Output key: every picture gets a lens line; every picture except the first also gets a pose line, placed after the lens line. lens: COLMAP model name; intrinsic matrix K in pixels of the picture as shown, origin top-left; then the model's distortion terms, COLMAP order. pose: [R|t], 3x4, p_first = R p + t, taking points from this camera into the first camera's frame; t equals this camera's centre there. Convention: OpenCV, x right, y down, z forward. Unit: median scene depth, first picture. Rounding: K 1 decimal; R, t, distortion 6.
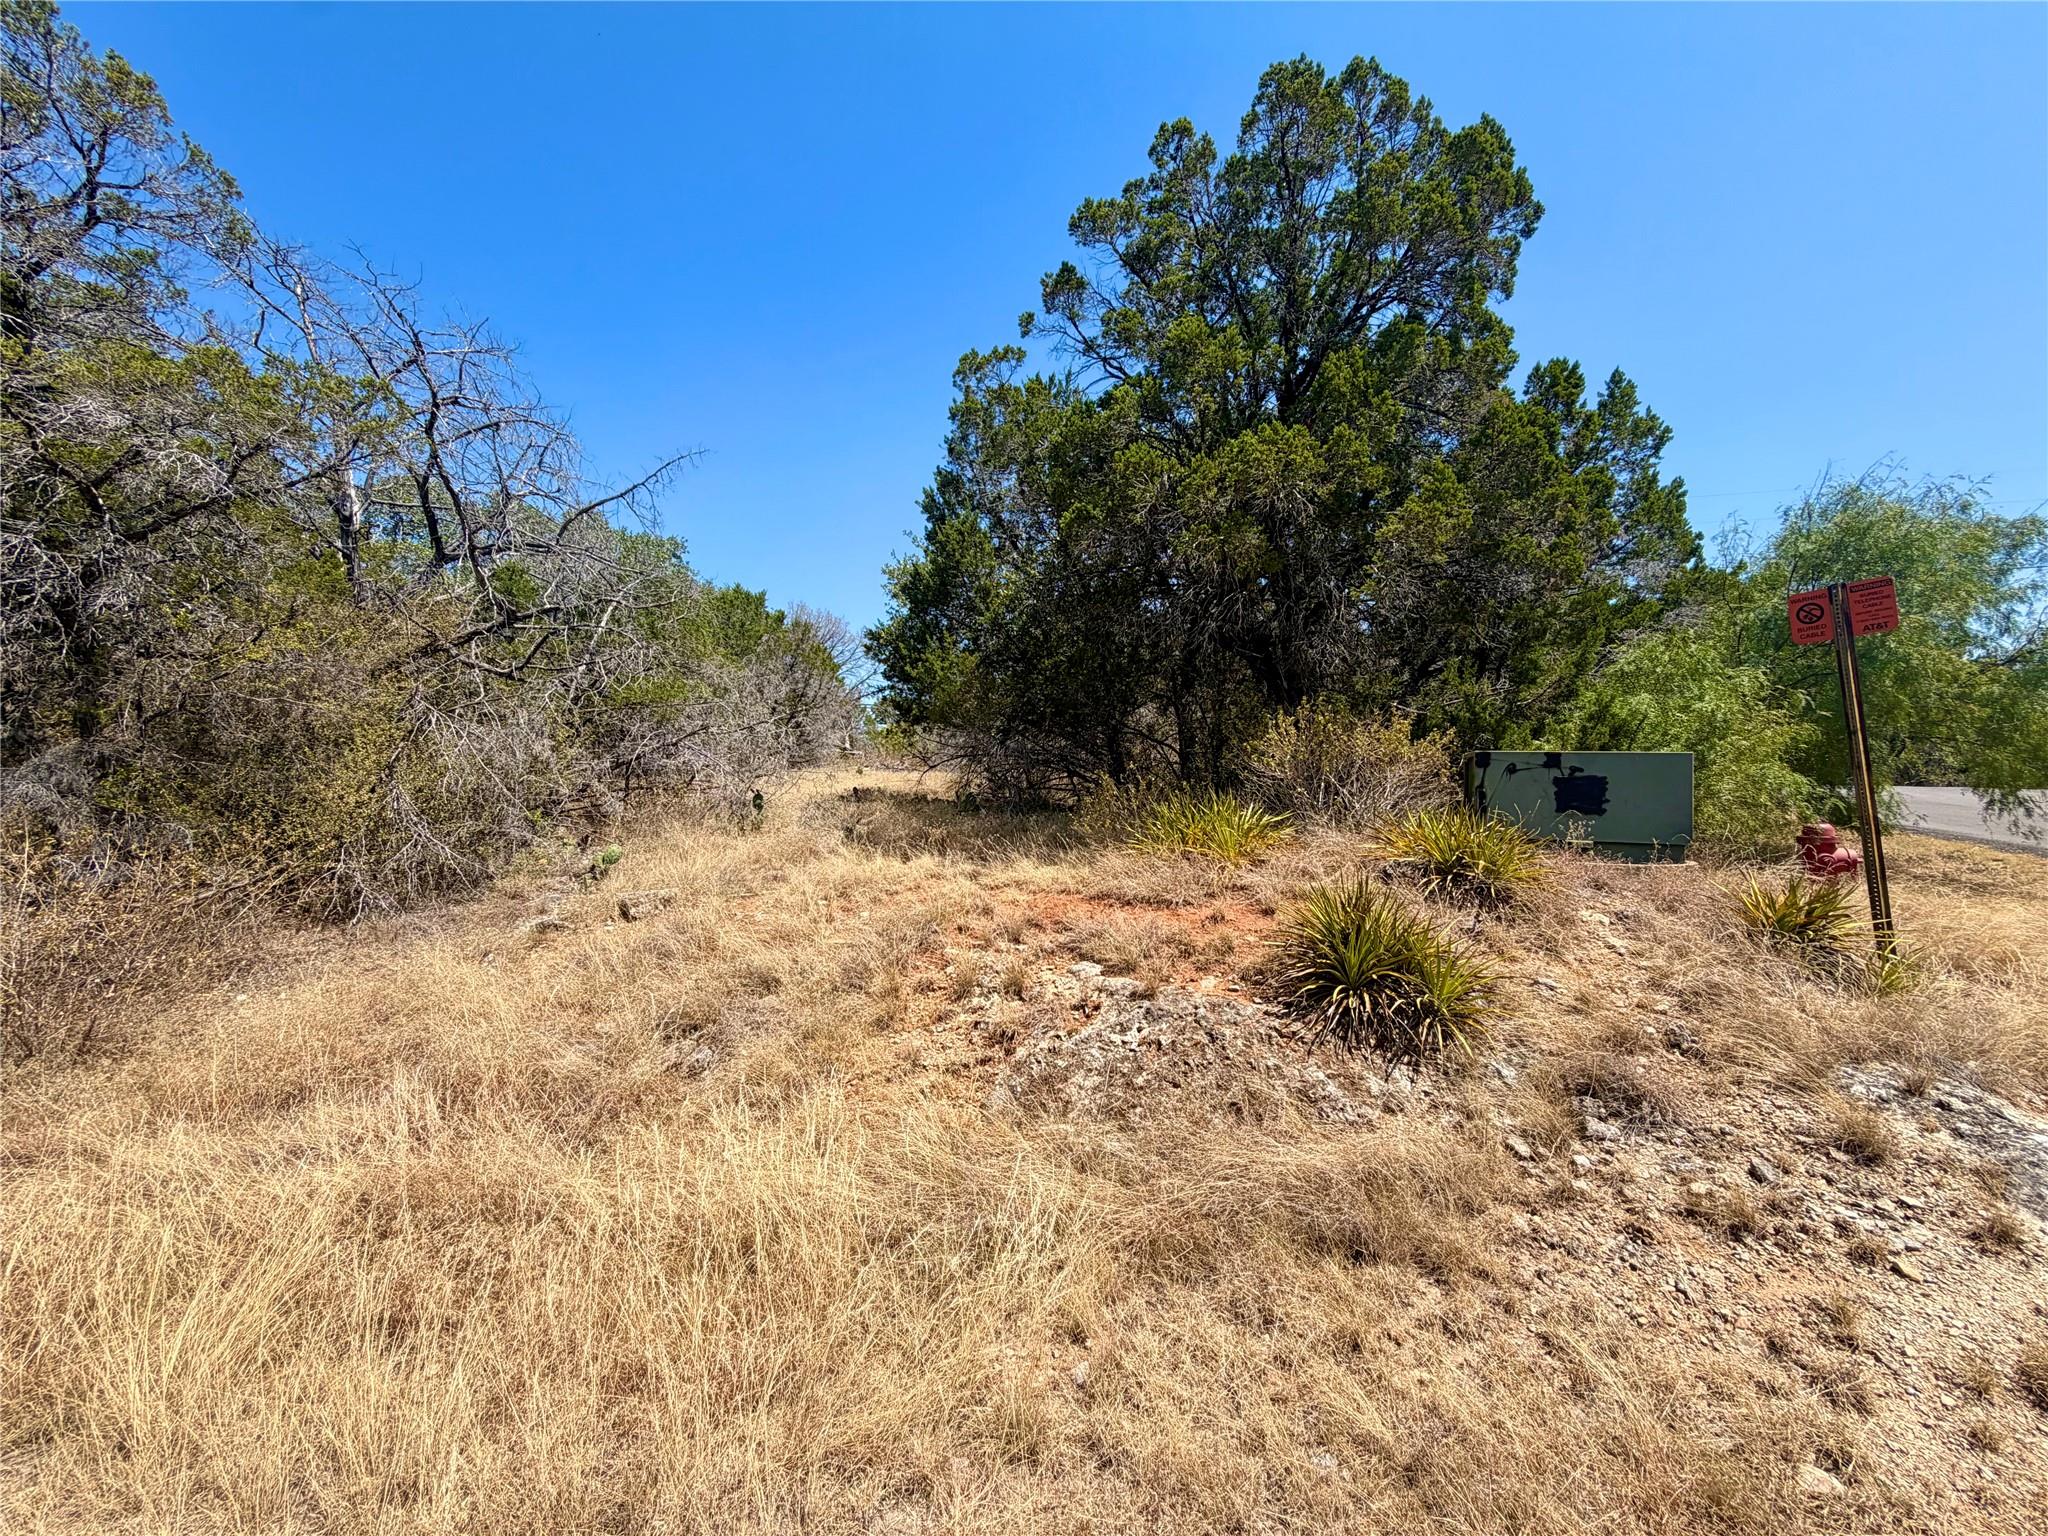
lens RADIAL K [[826.8, 0, 1024.0], [0, 826.8, 768.0], [0, 0, 1]] dist [0.000426, 0.000061]
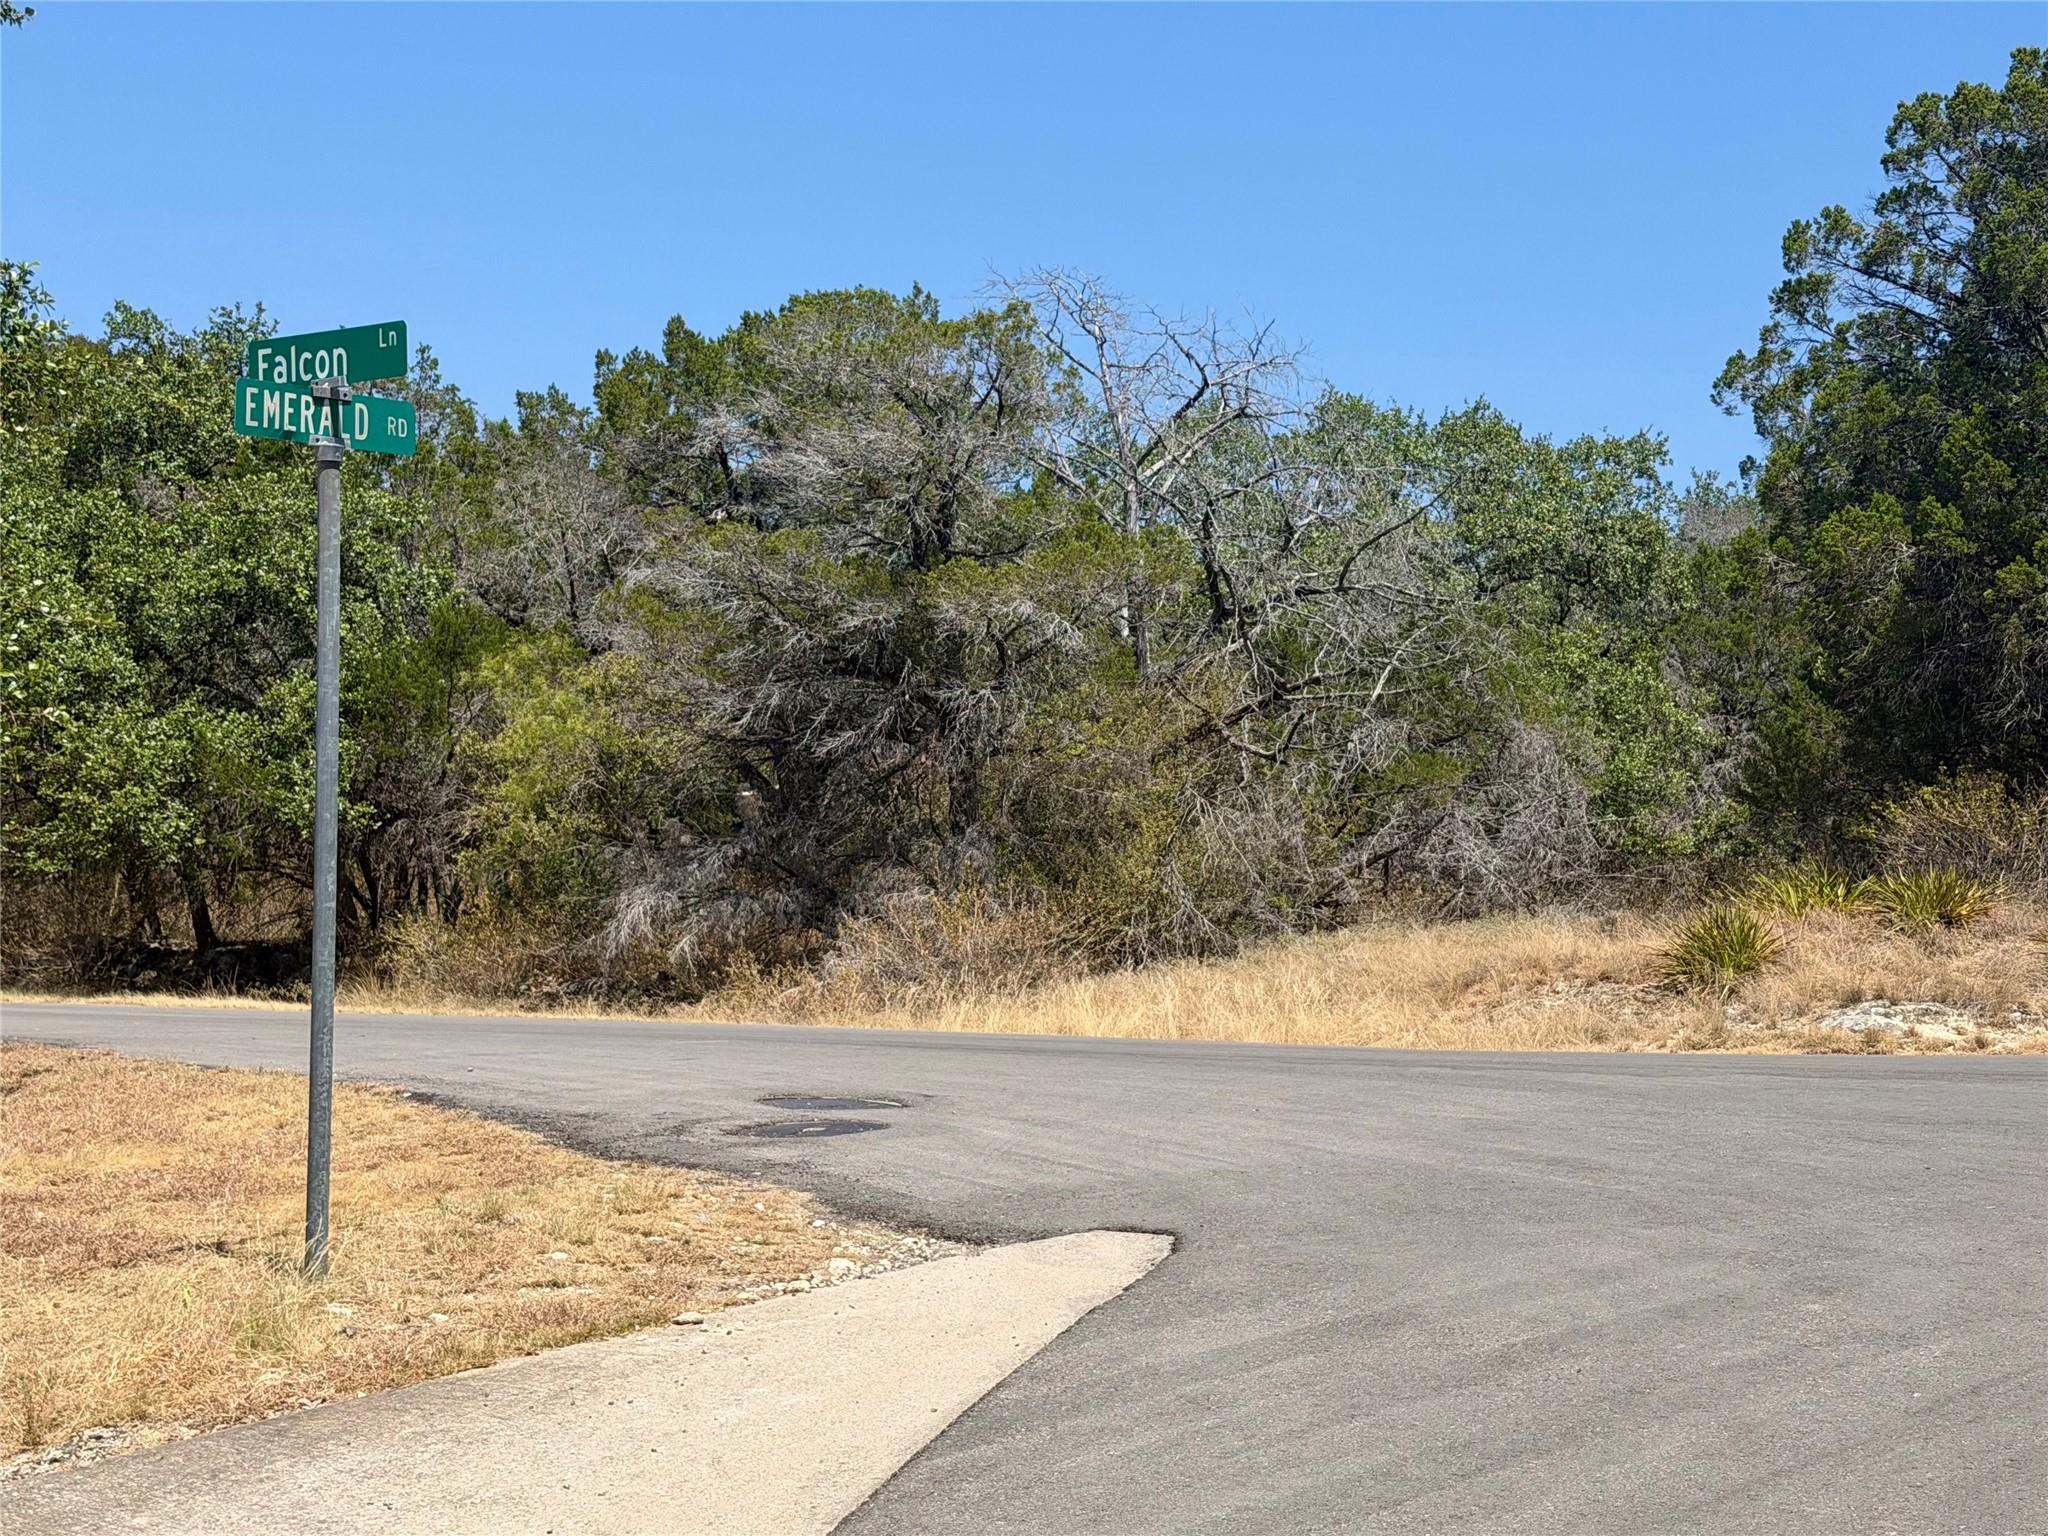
lens RADIAL K [[3122.5, 0, 1024.0], [0, 3122.5, 768.0], [0, 0, 1]] dist [0.135042, 0.051676]
pose [[0.766949, -0.025145, -0.641215, 1.394641], [-0.025418, 0.997257, -0.069509, 0.147255], [0.641204, 0.069608, 0.764207, -1.831326]]
